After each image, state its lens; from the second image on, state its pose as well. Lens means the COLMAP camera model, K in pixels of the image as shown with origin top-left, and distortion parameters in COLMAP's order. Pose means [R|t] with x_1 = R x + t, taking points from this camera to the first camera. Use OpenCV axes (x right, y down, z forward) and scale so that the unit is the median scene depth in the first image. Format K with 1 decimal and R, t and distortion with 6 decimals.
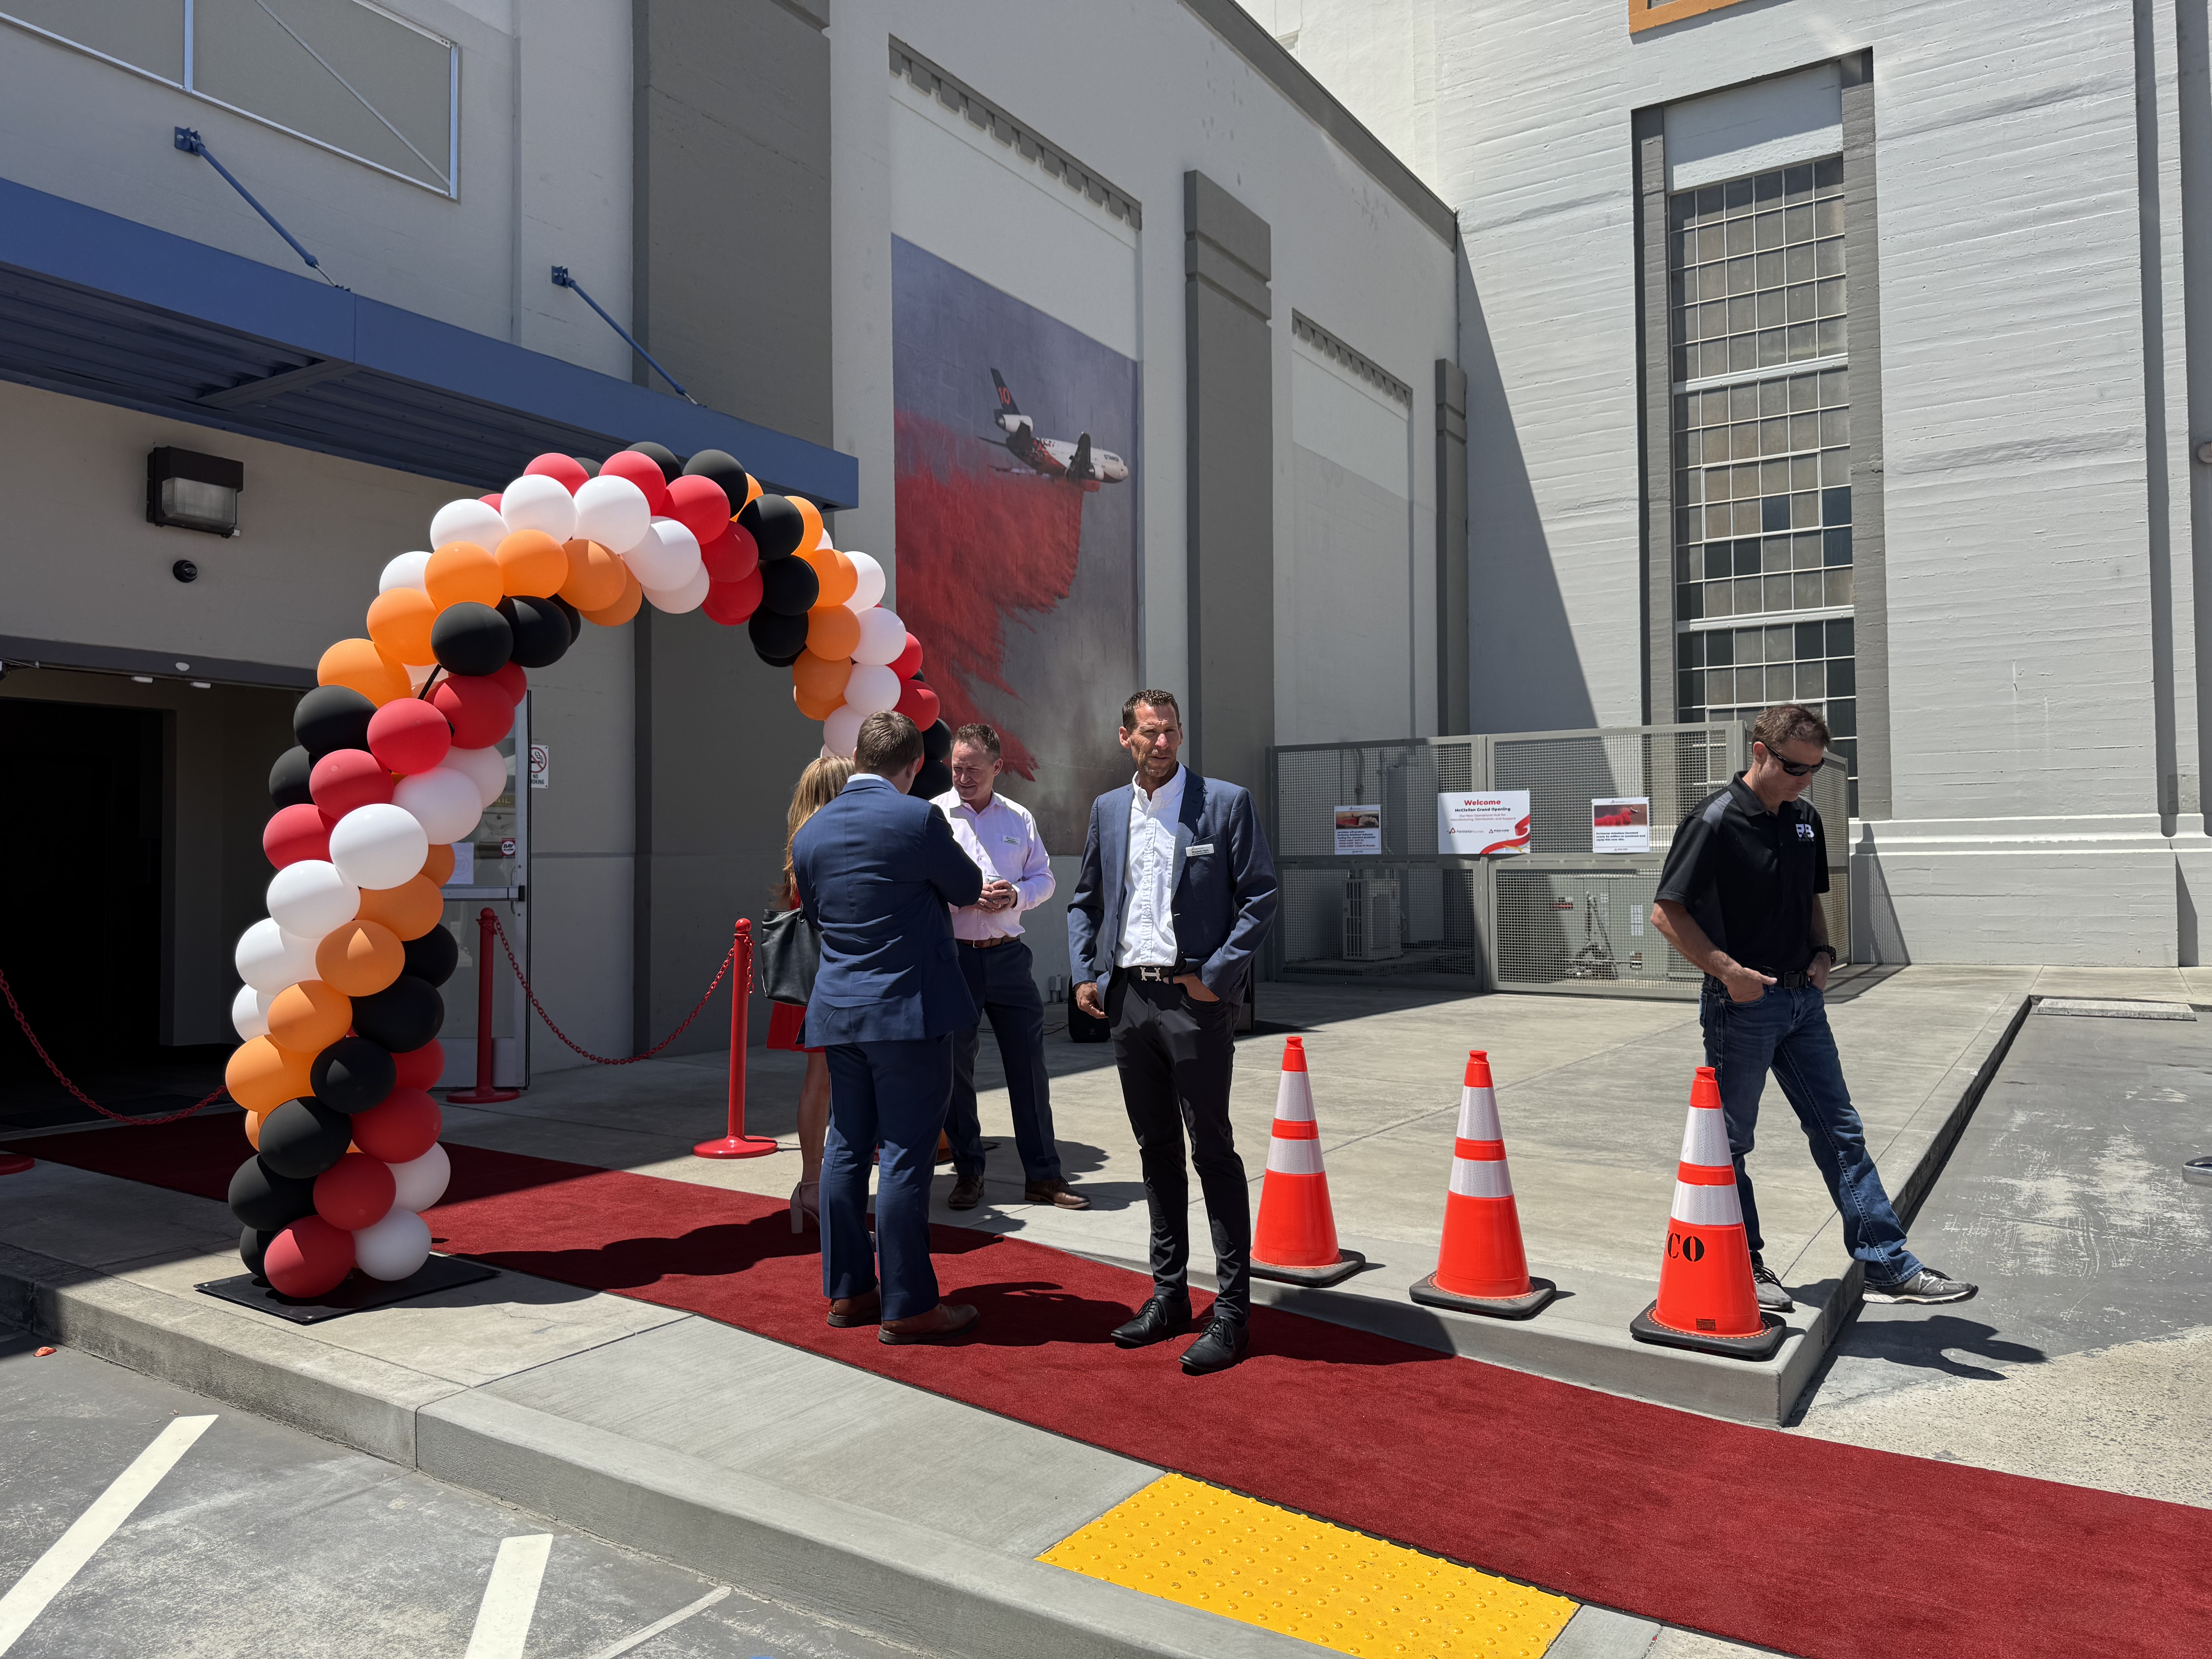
lens RADIAL K [[1563.8, 0, 1102.4], [0, 1563.8, 827.5], [0, 0, 1]] dist [0.031766, -0.034961]
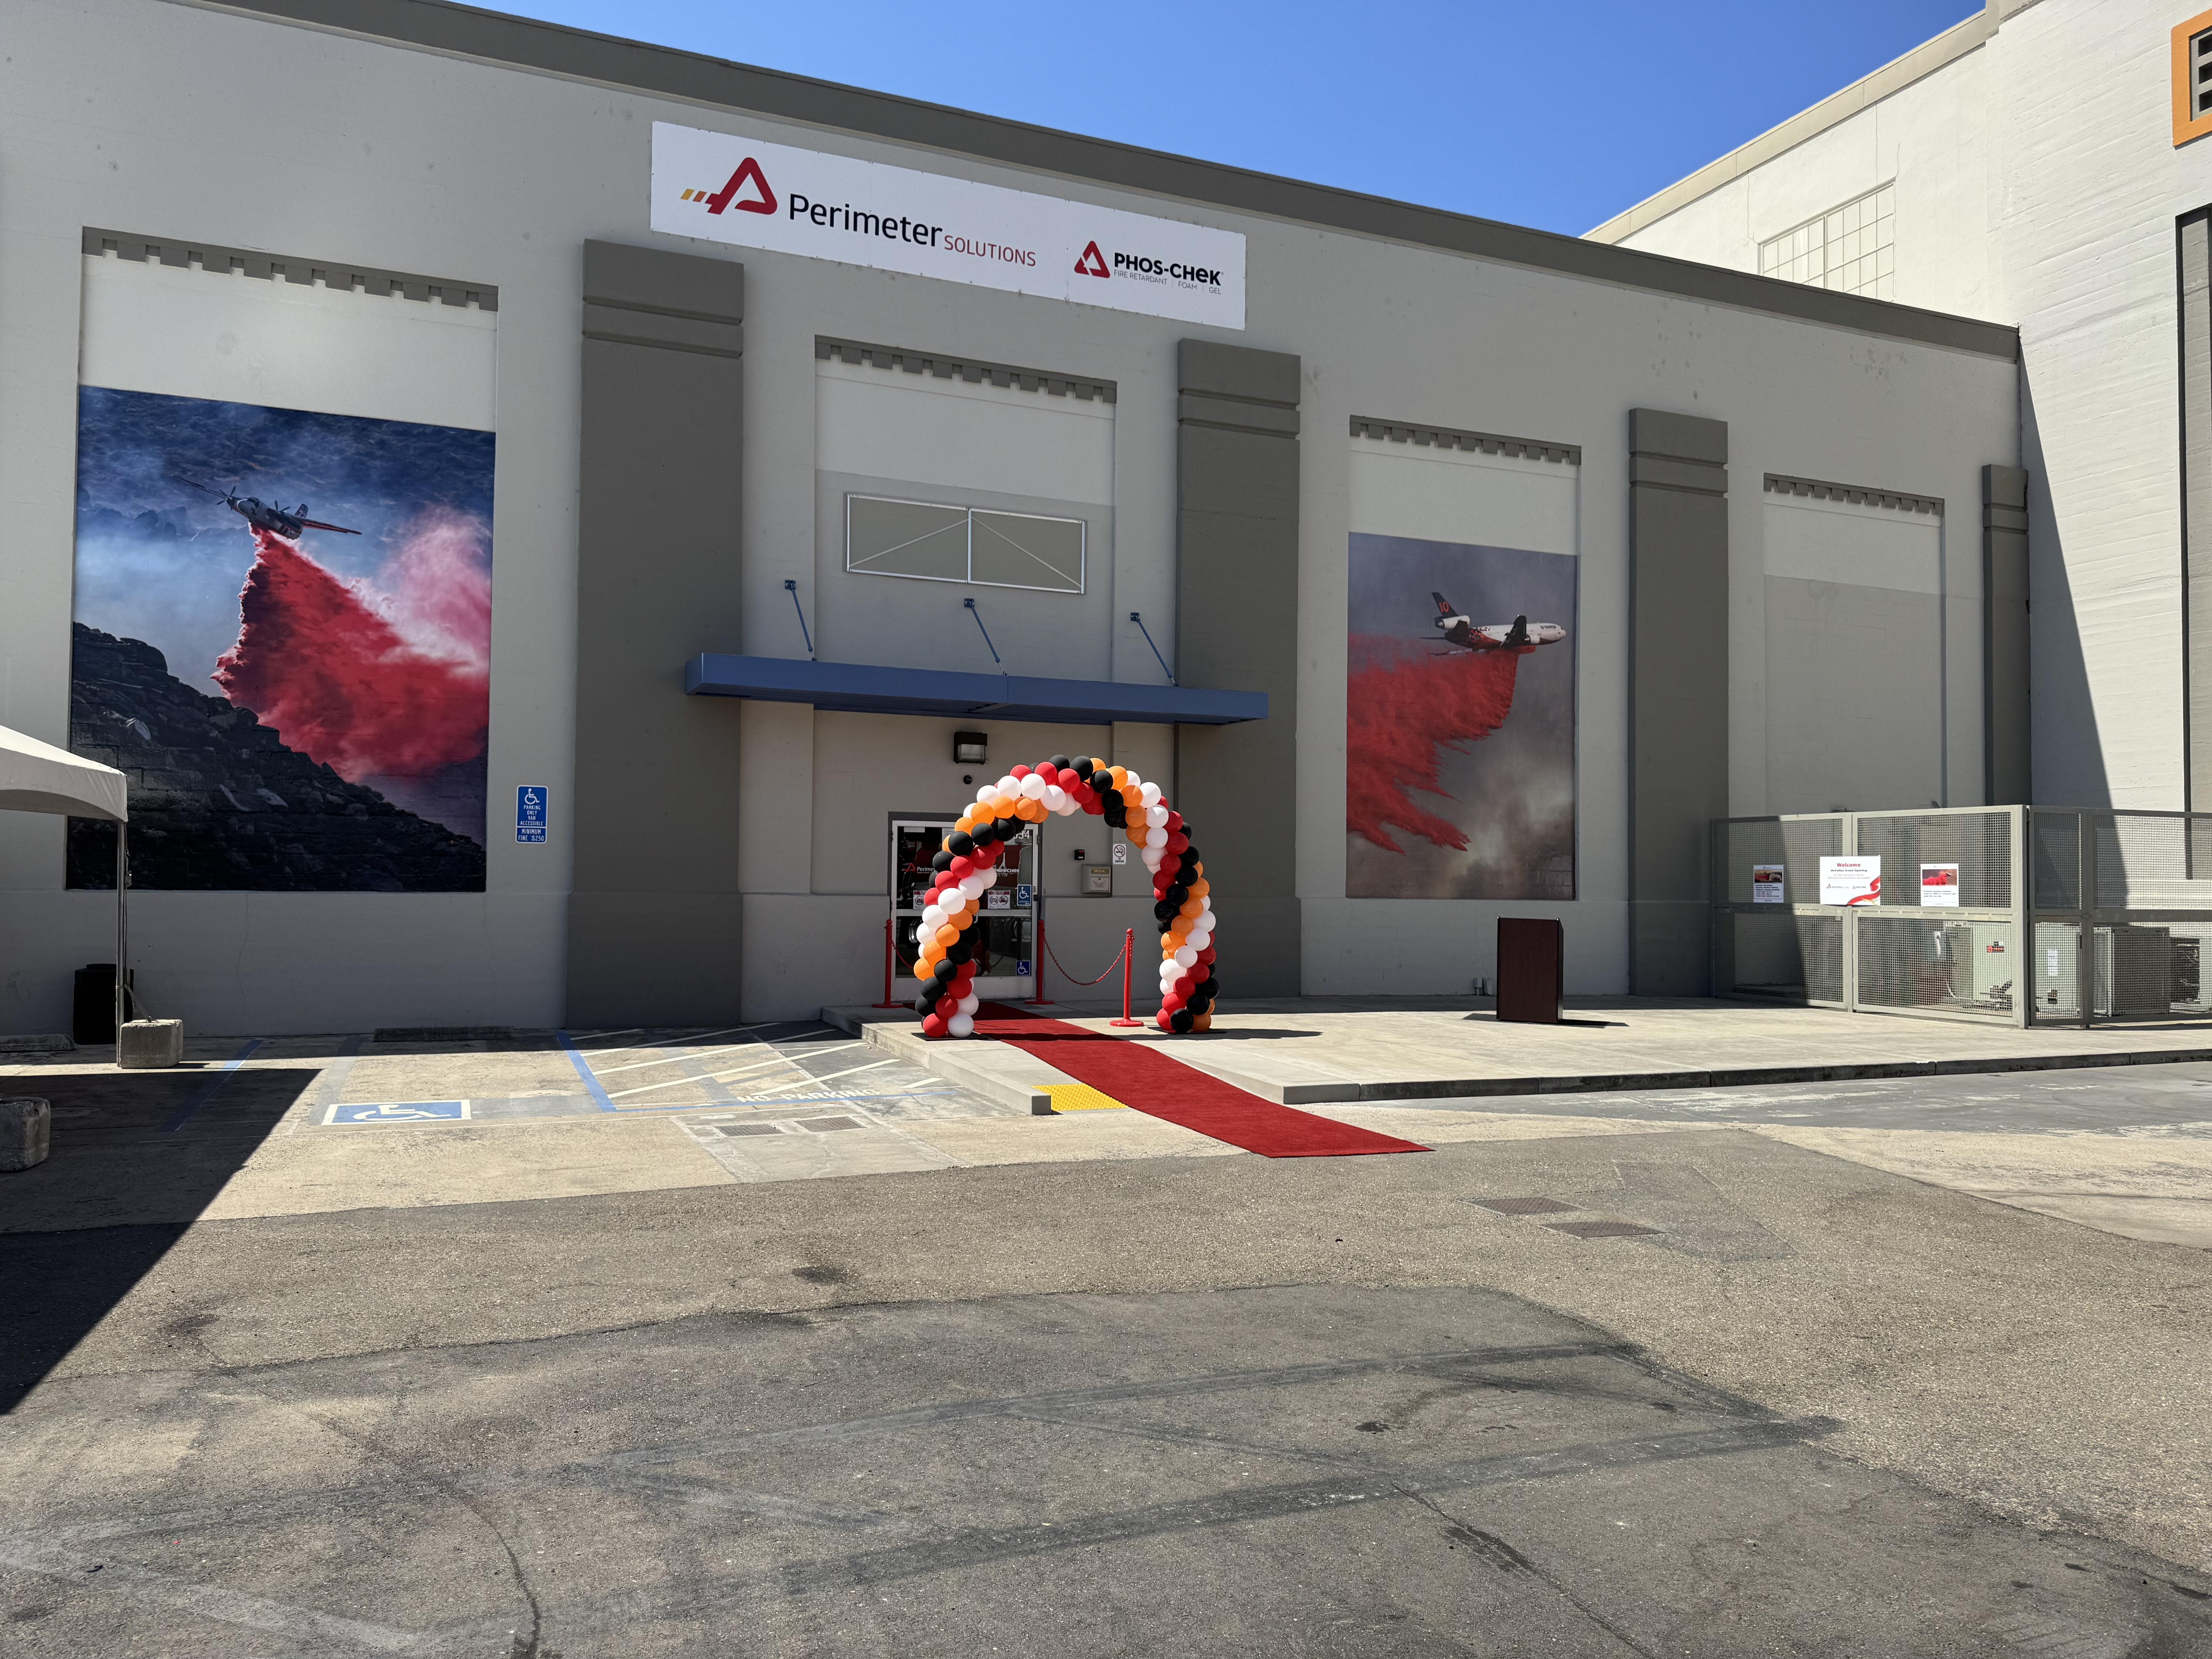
lens RADIAL K [[1563.8, 0, 1098.5], [0, 1563.8, 844.6], [0, 0, 1]] dist [0.031766, -0.034961]
pose [[0.826474, 0.004487, -0.562956, 0.534092], [-0.003797, 0.999990, 0.002397, -0.038094], [0.562962, 0.000156, 0.826483, -0.495475]]
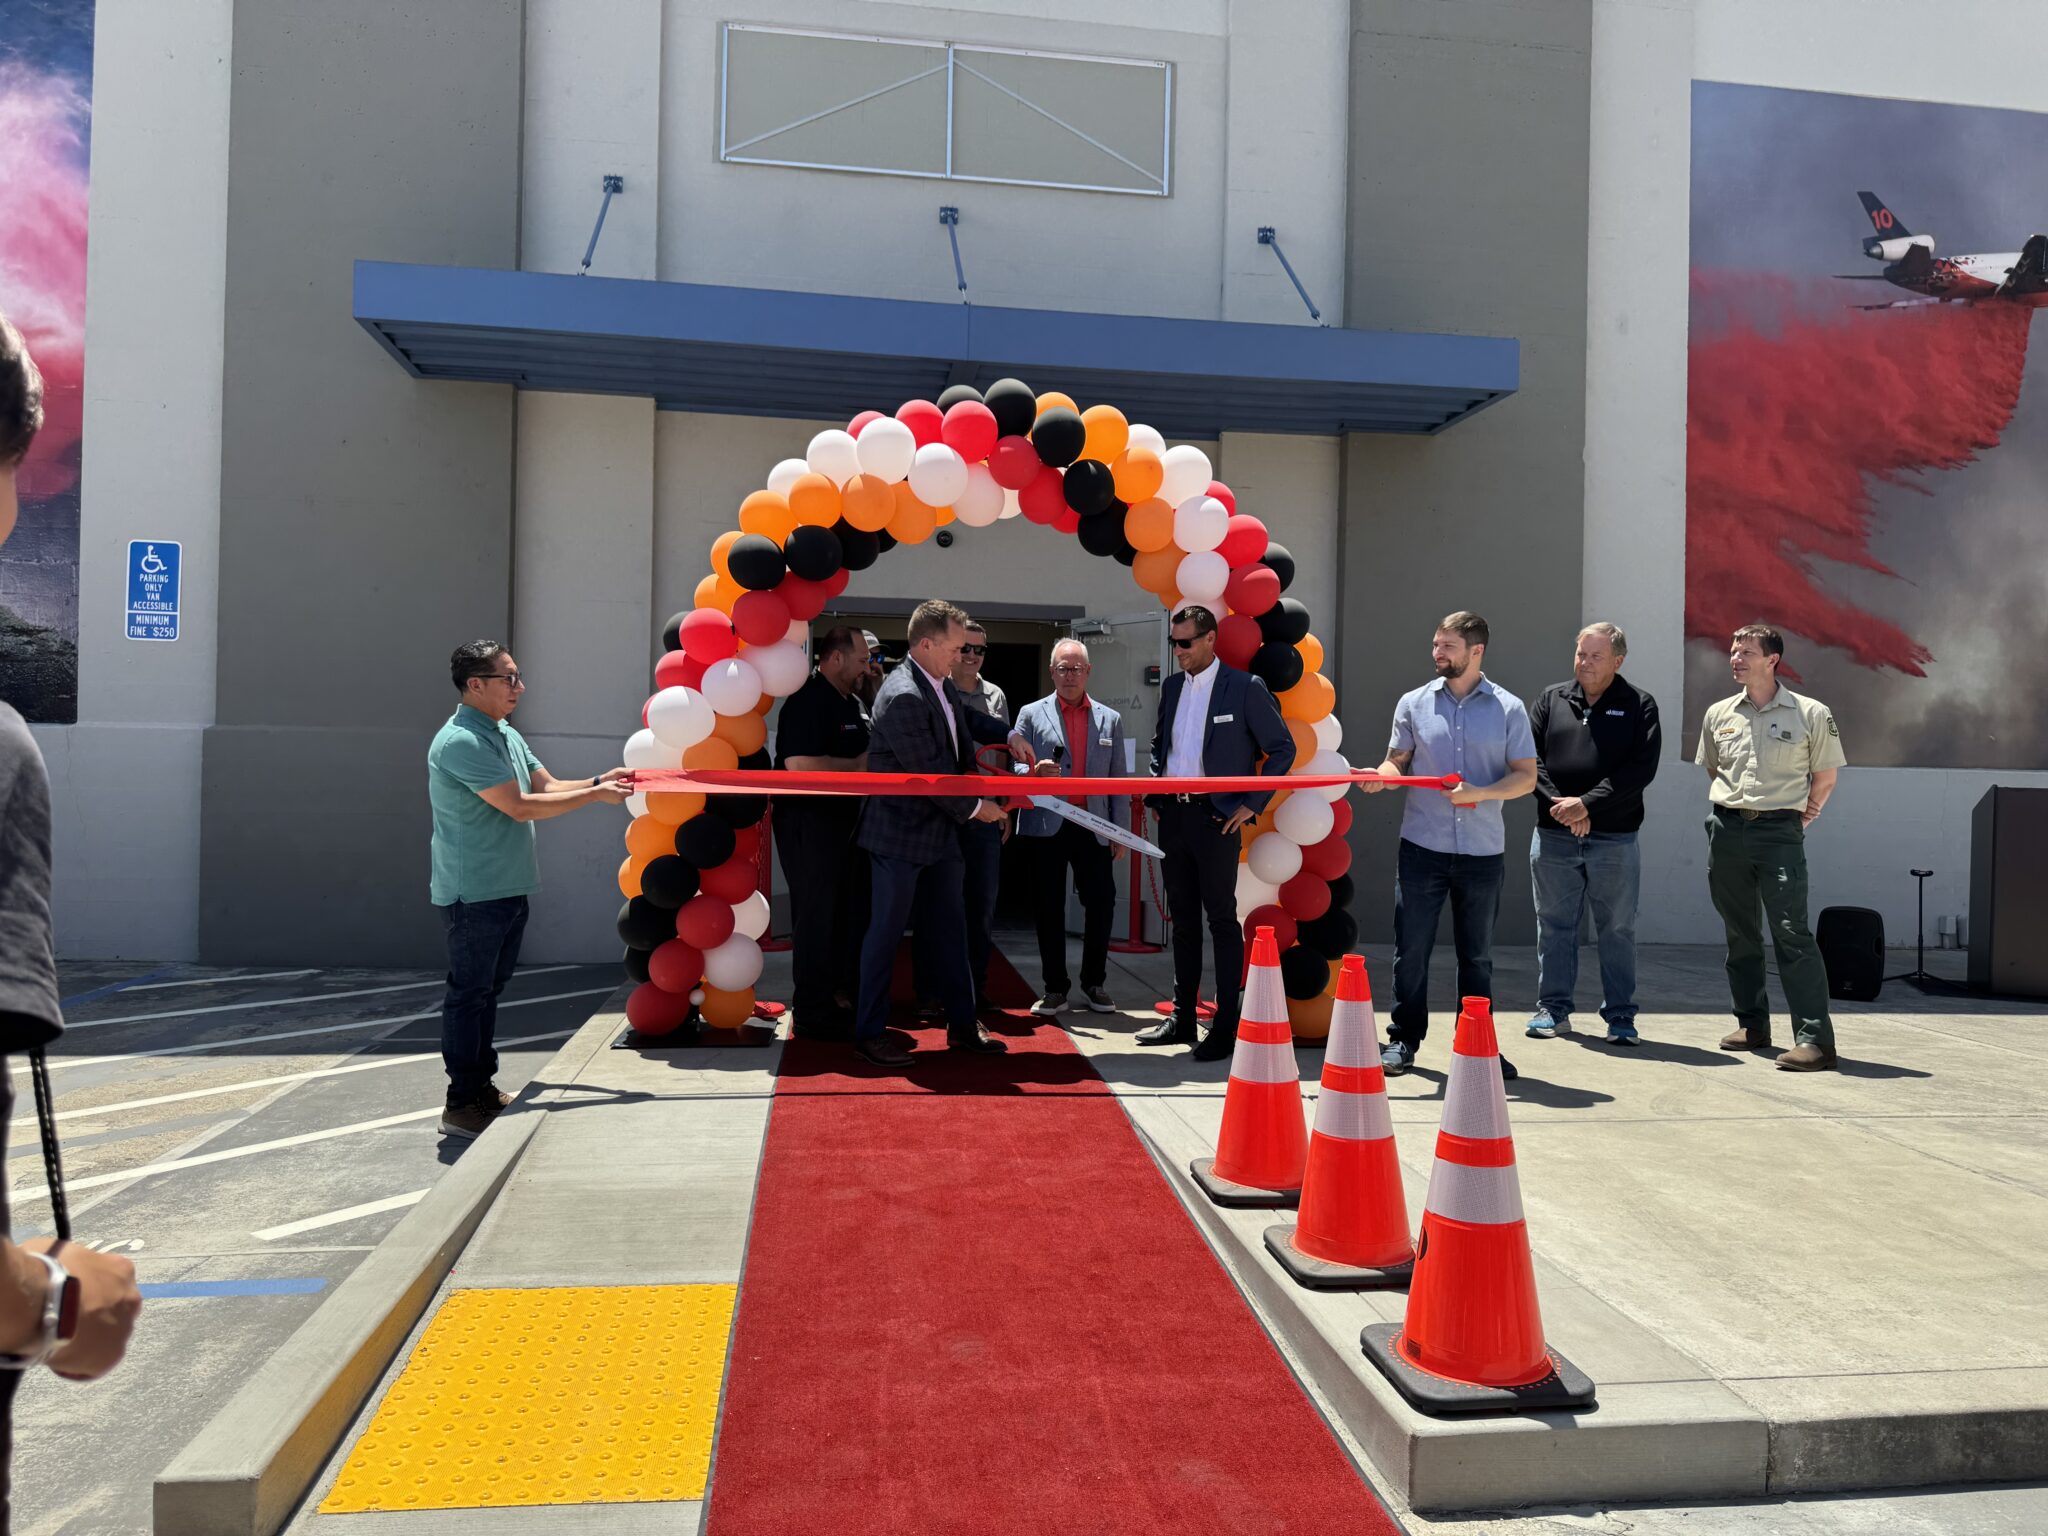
lens RADIAL K [[1447.8, 0, 1018.2], [0, 1447.8, 775.3], [0, 0, 1]] dist [0.031766, -0.034961]
pose [[0.651198, 0.015446, -0.758751, 0.232887], [-0.004526, 0.999854, 0.016469, 0.013277], [0.758894, -0.007290, 0.651173, 0.130939]]
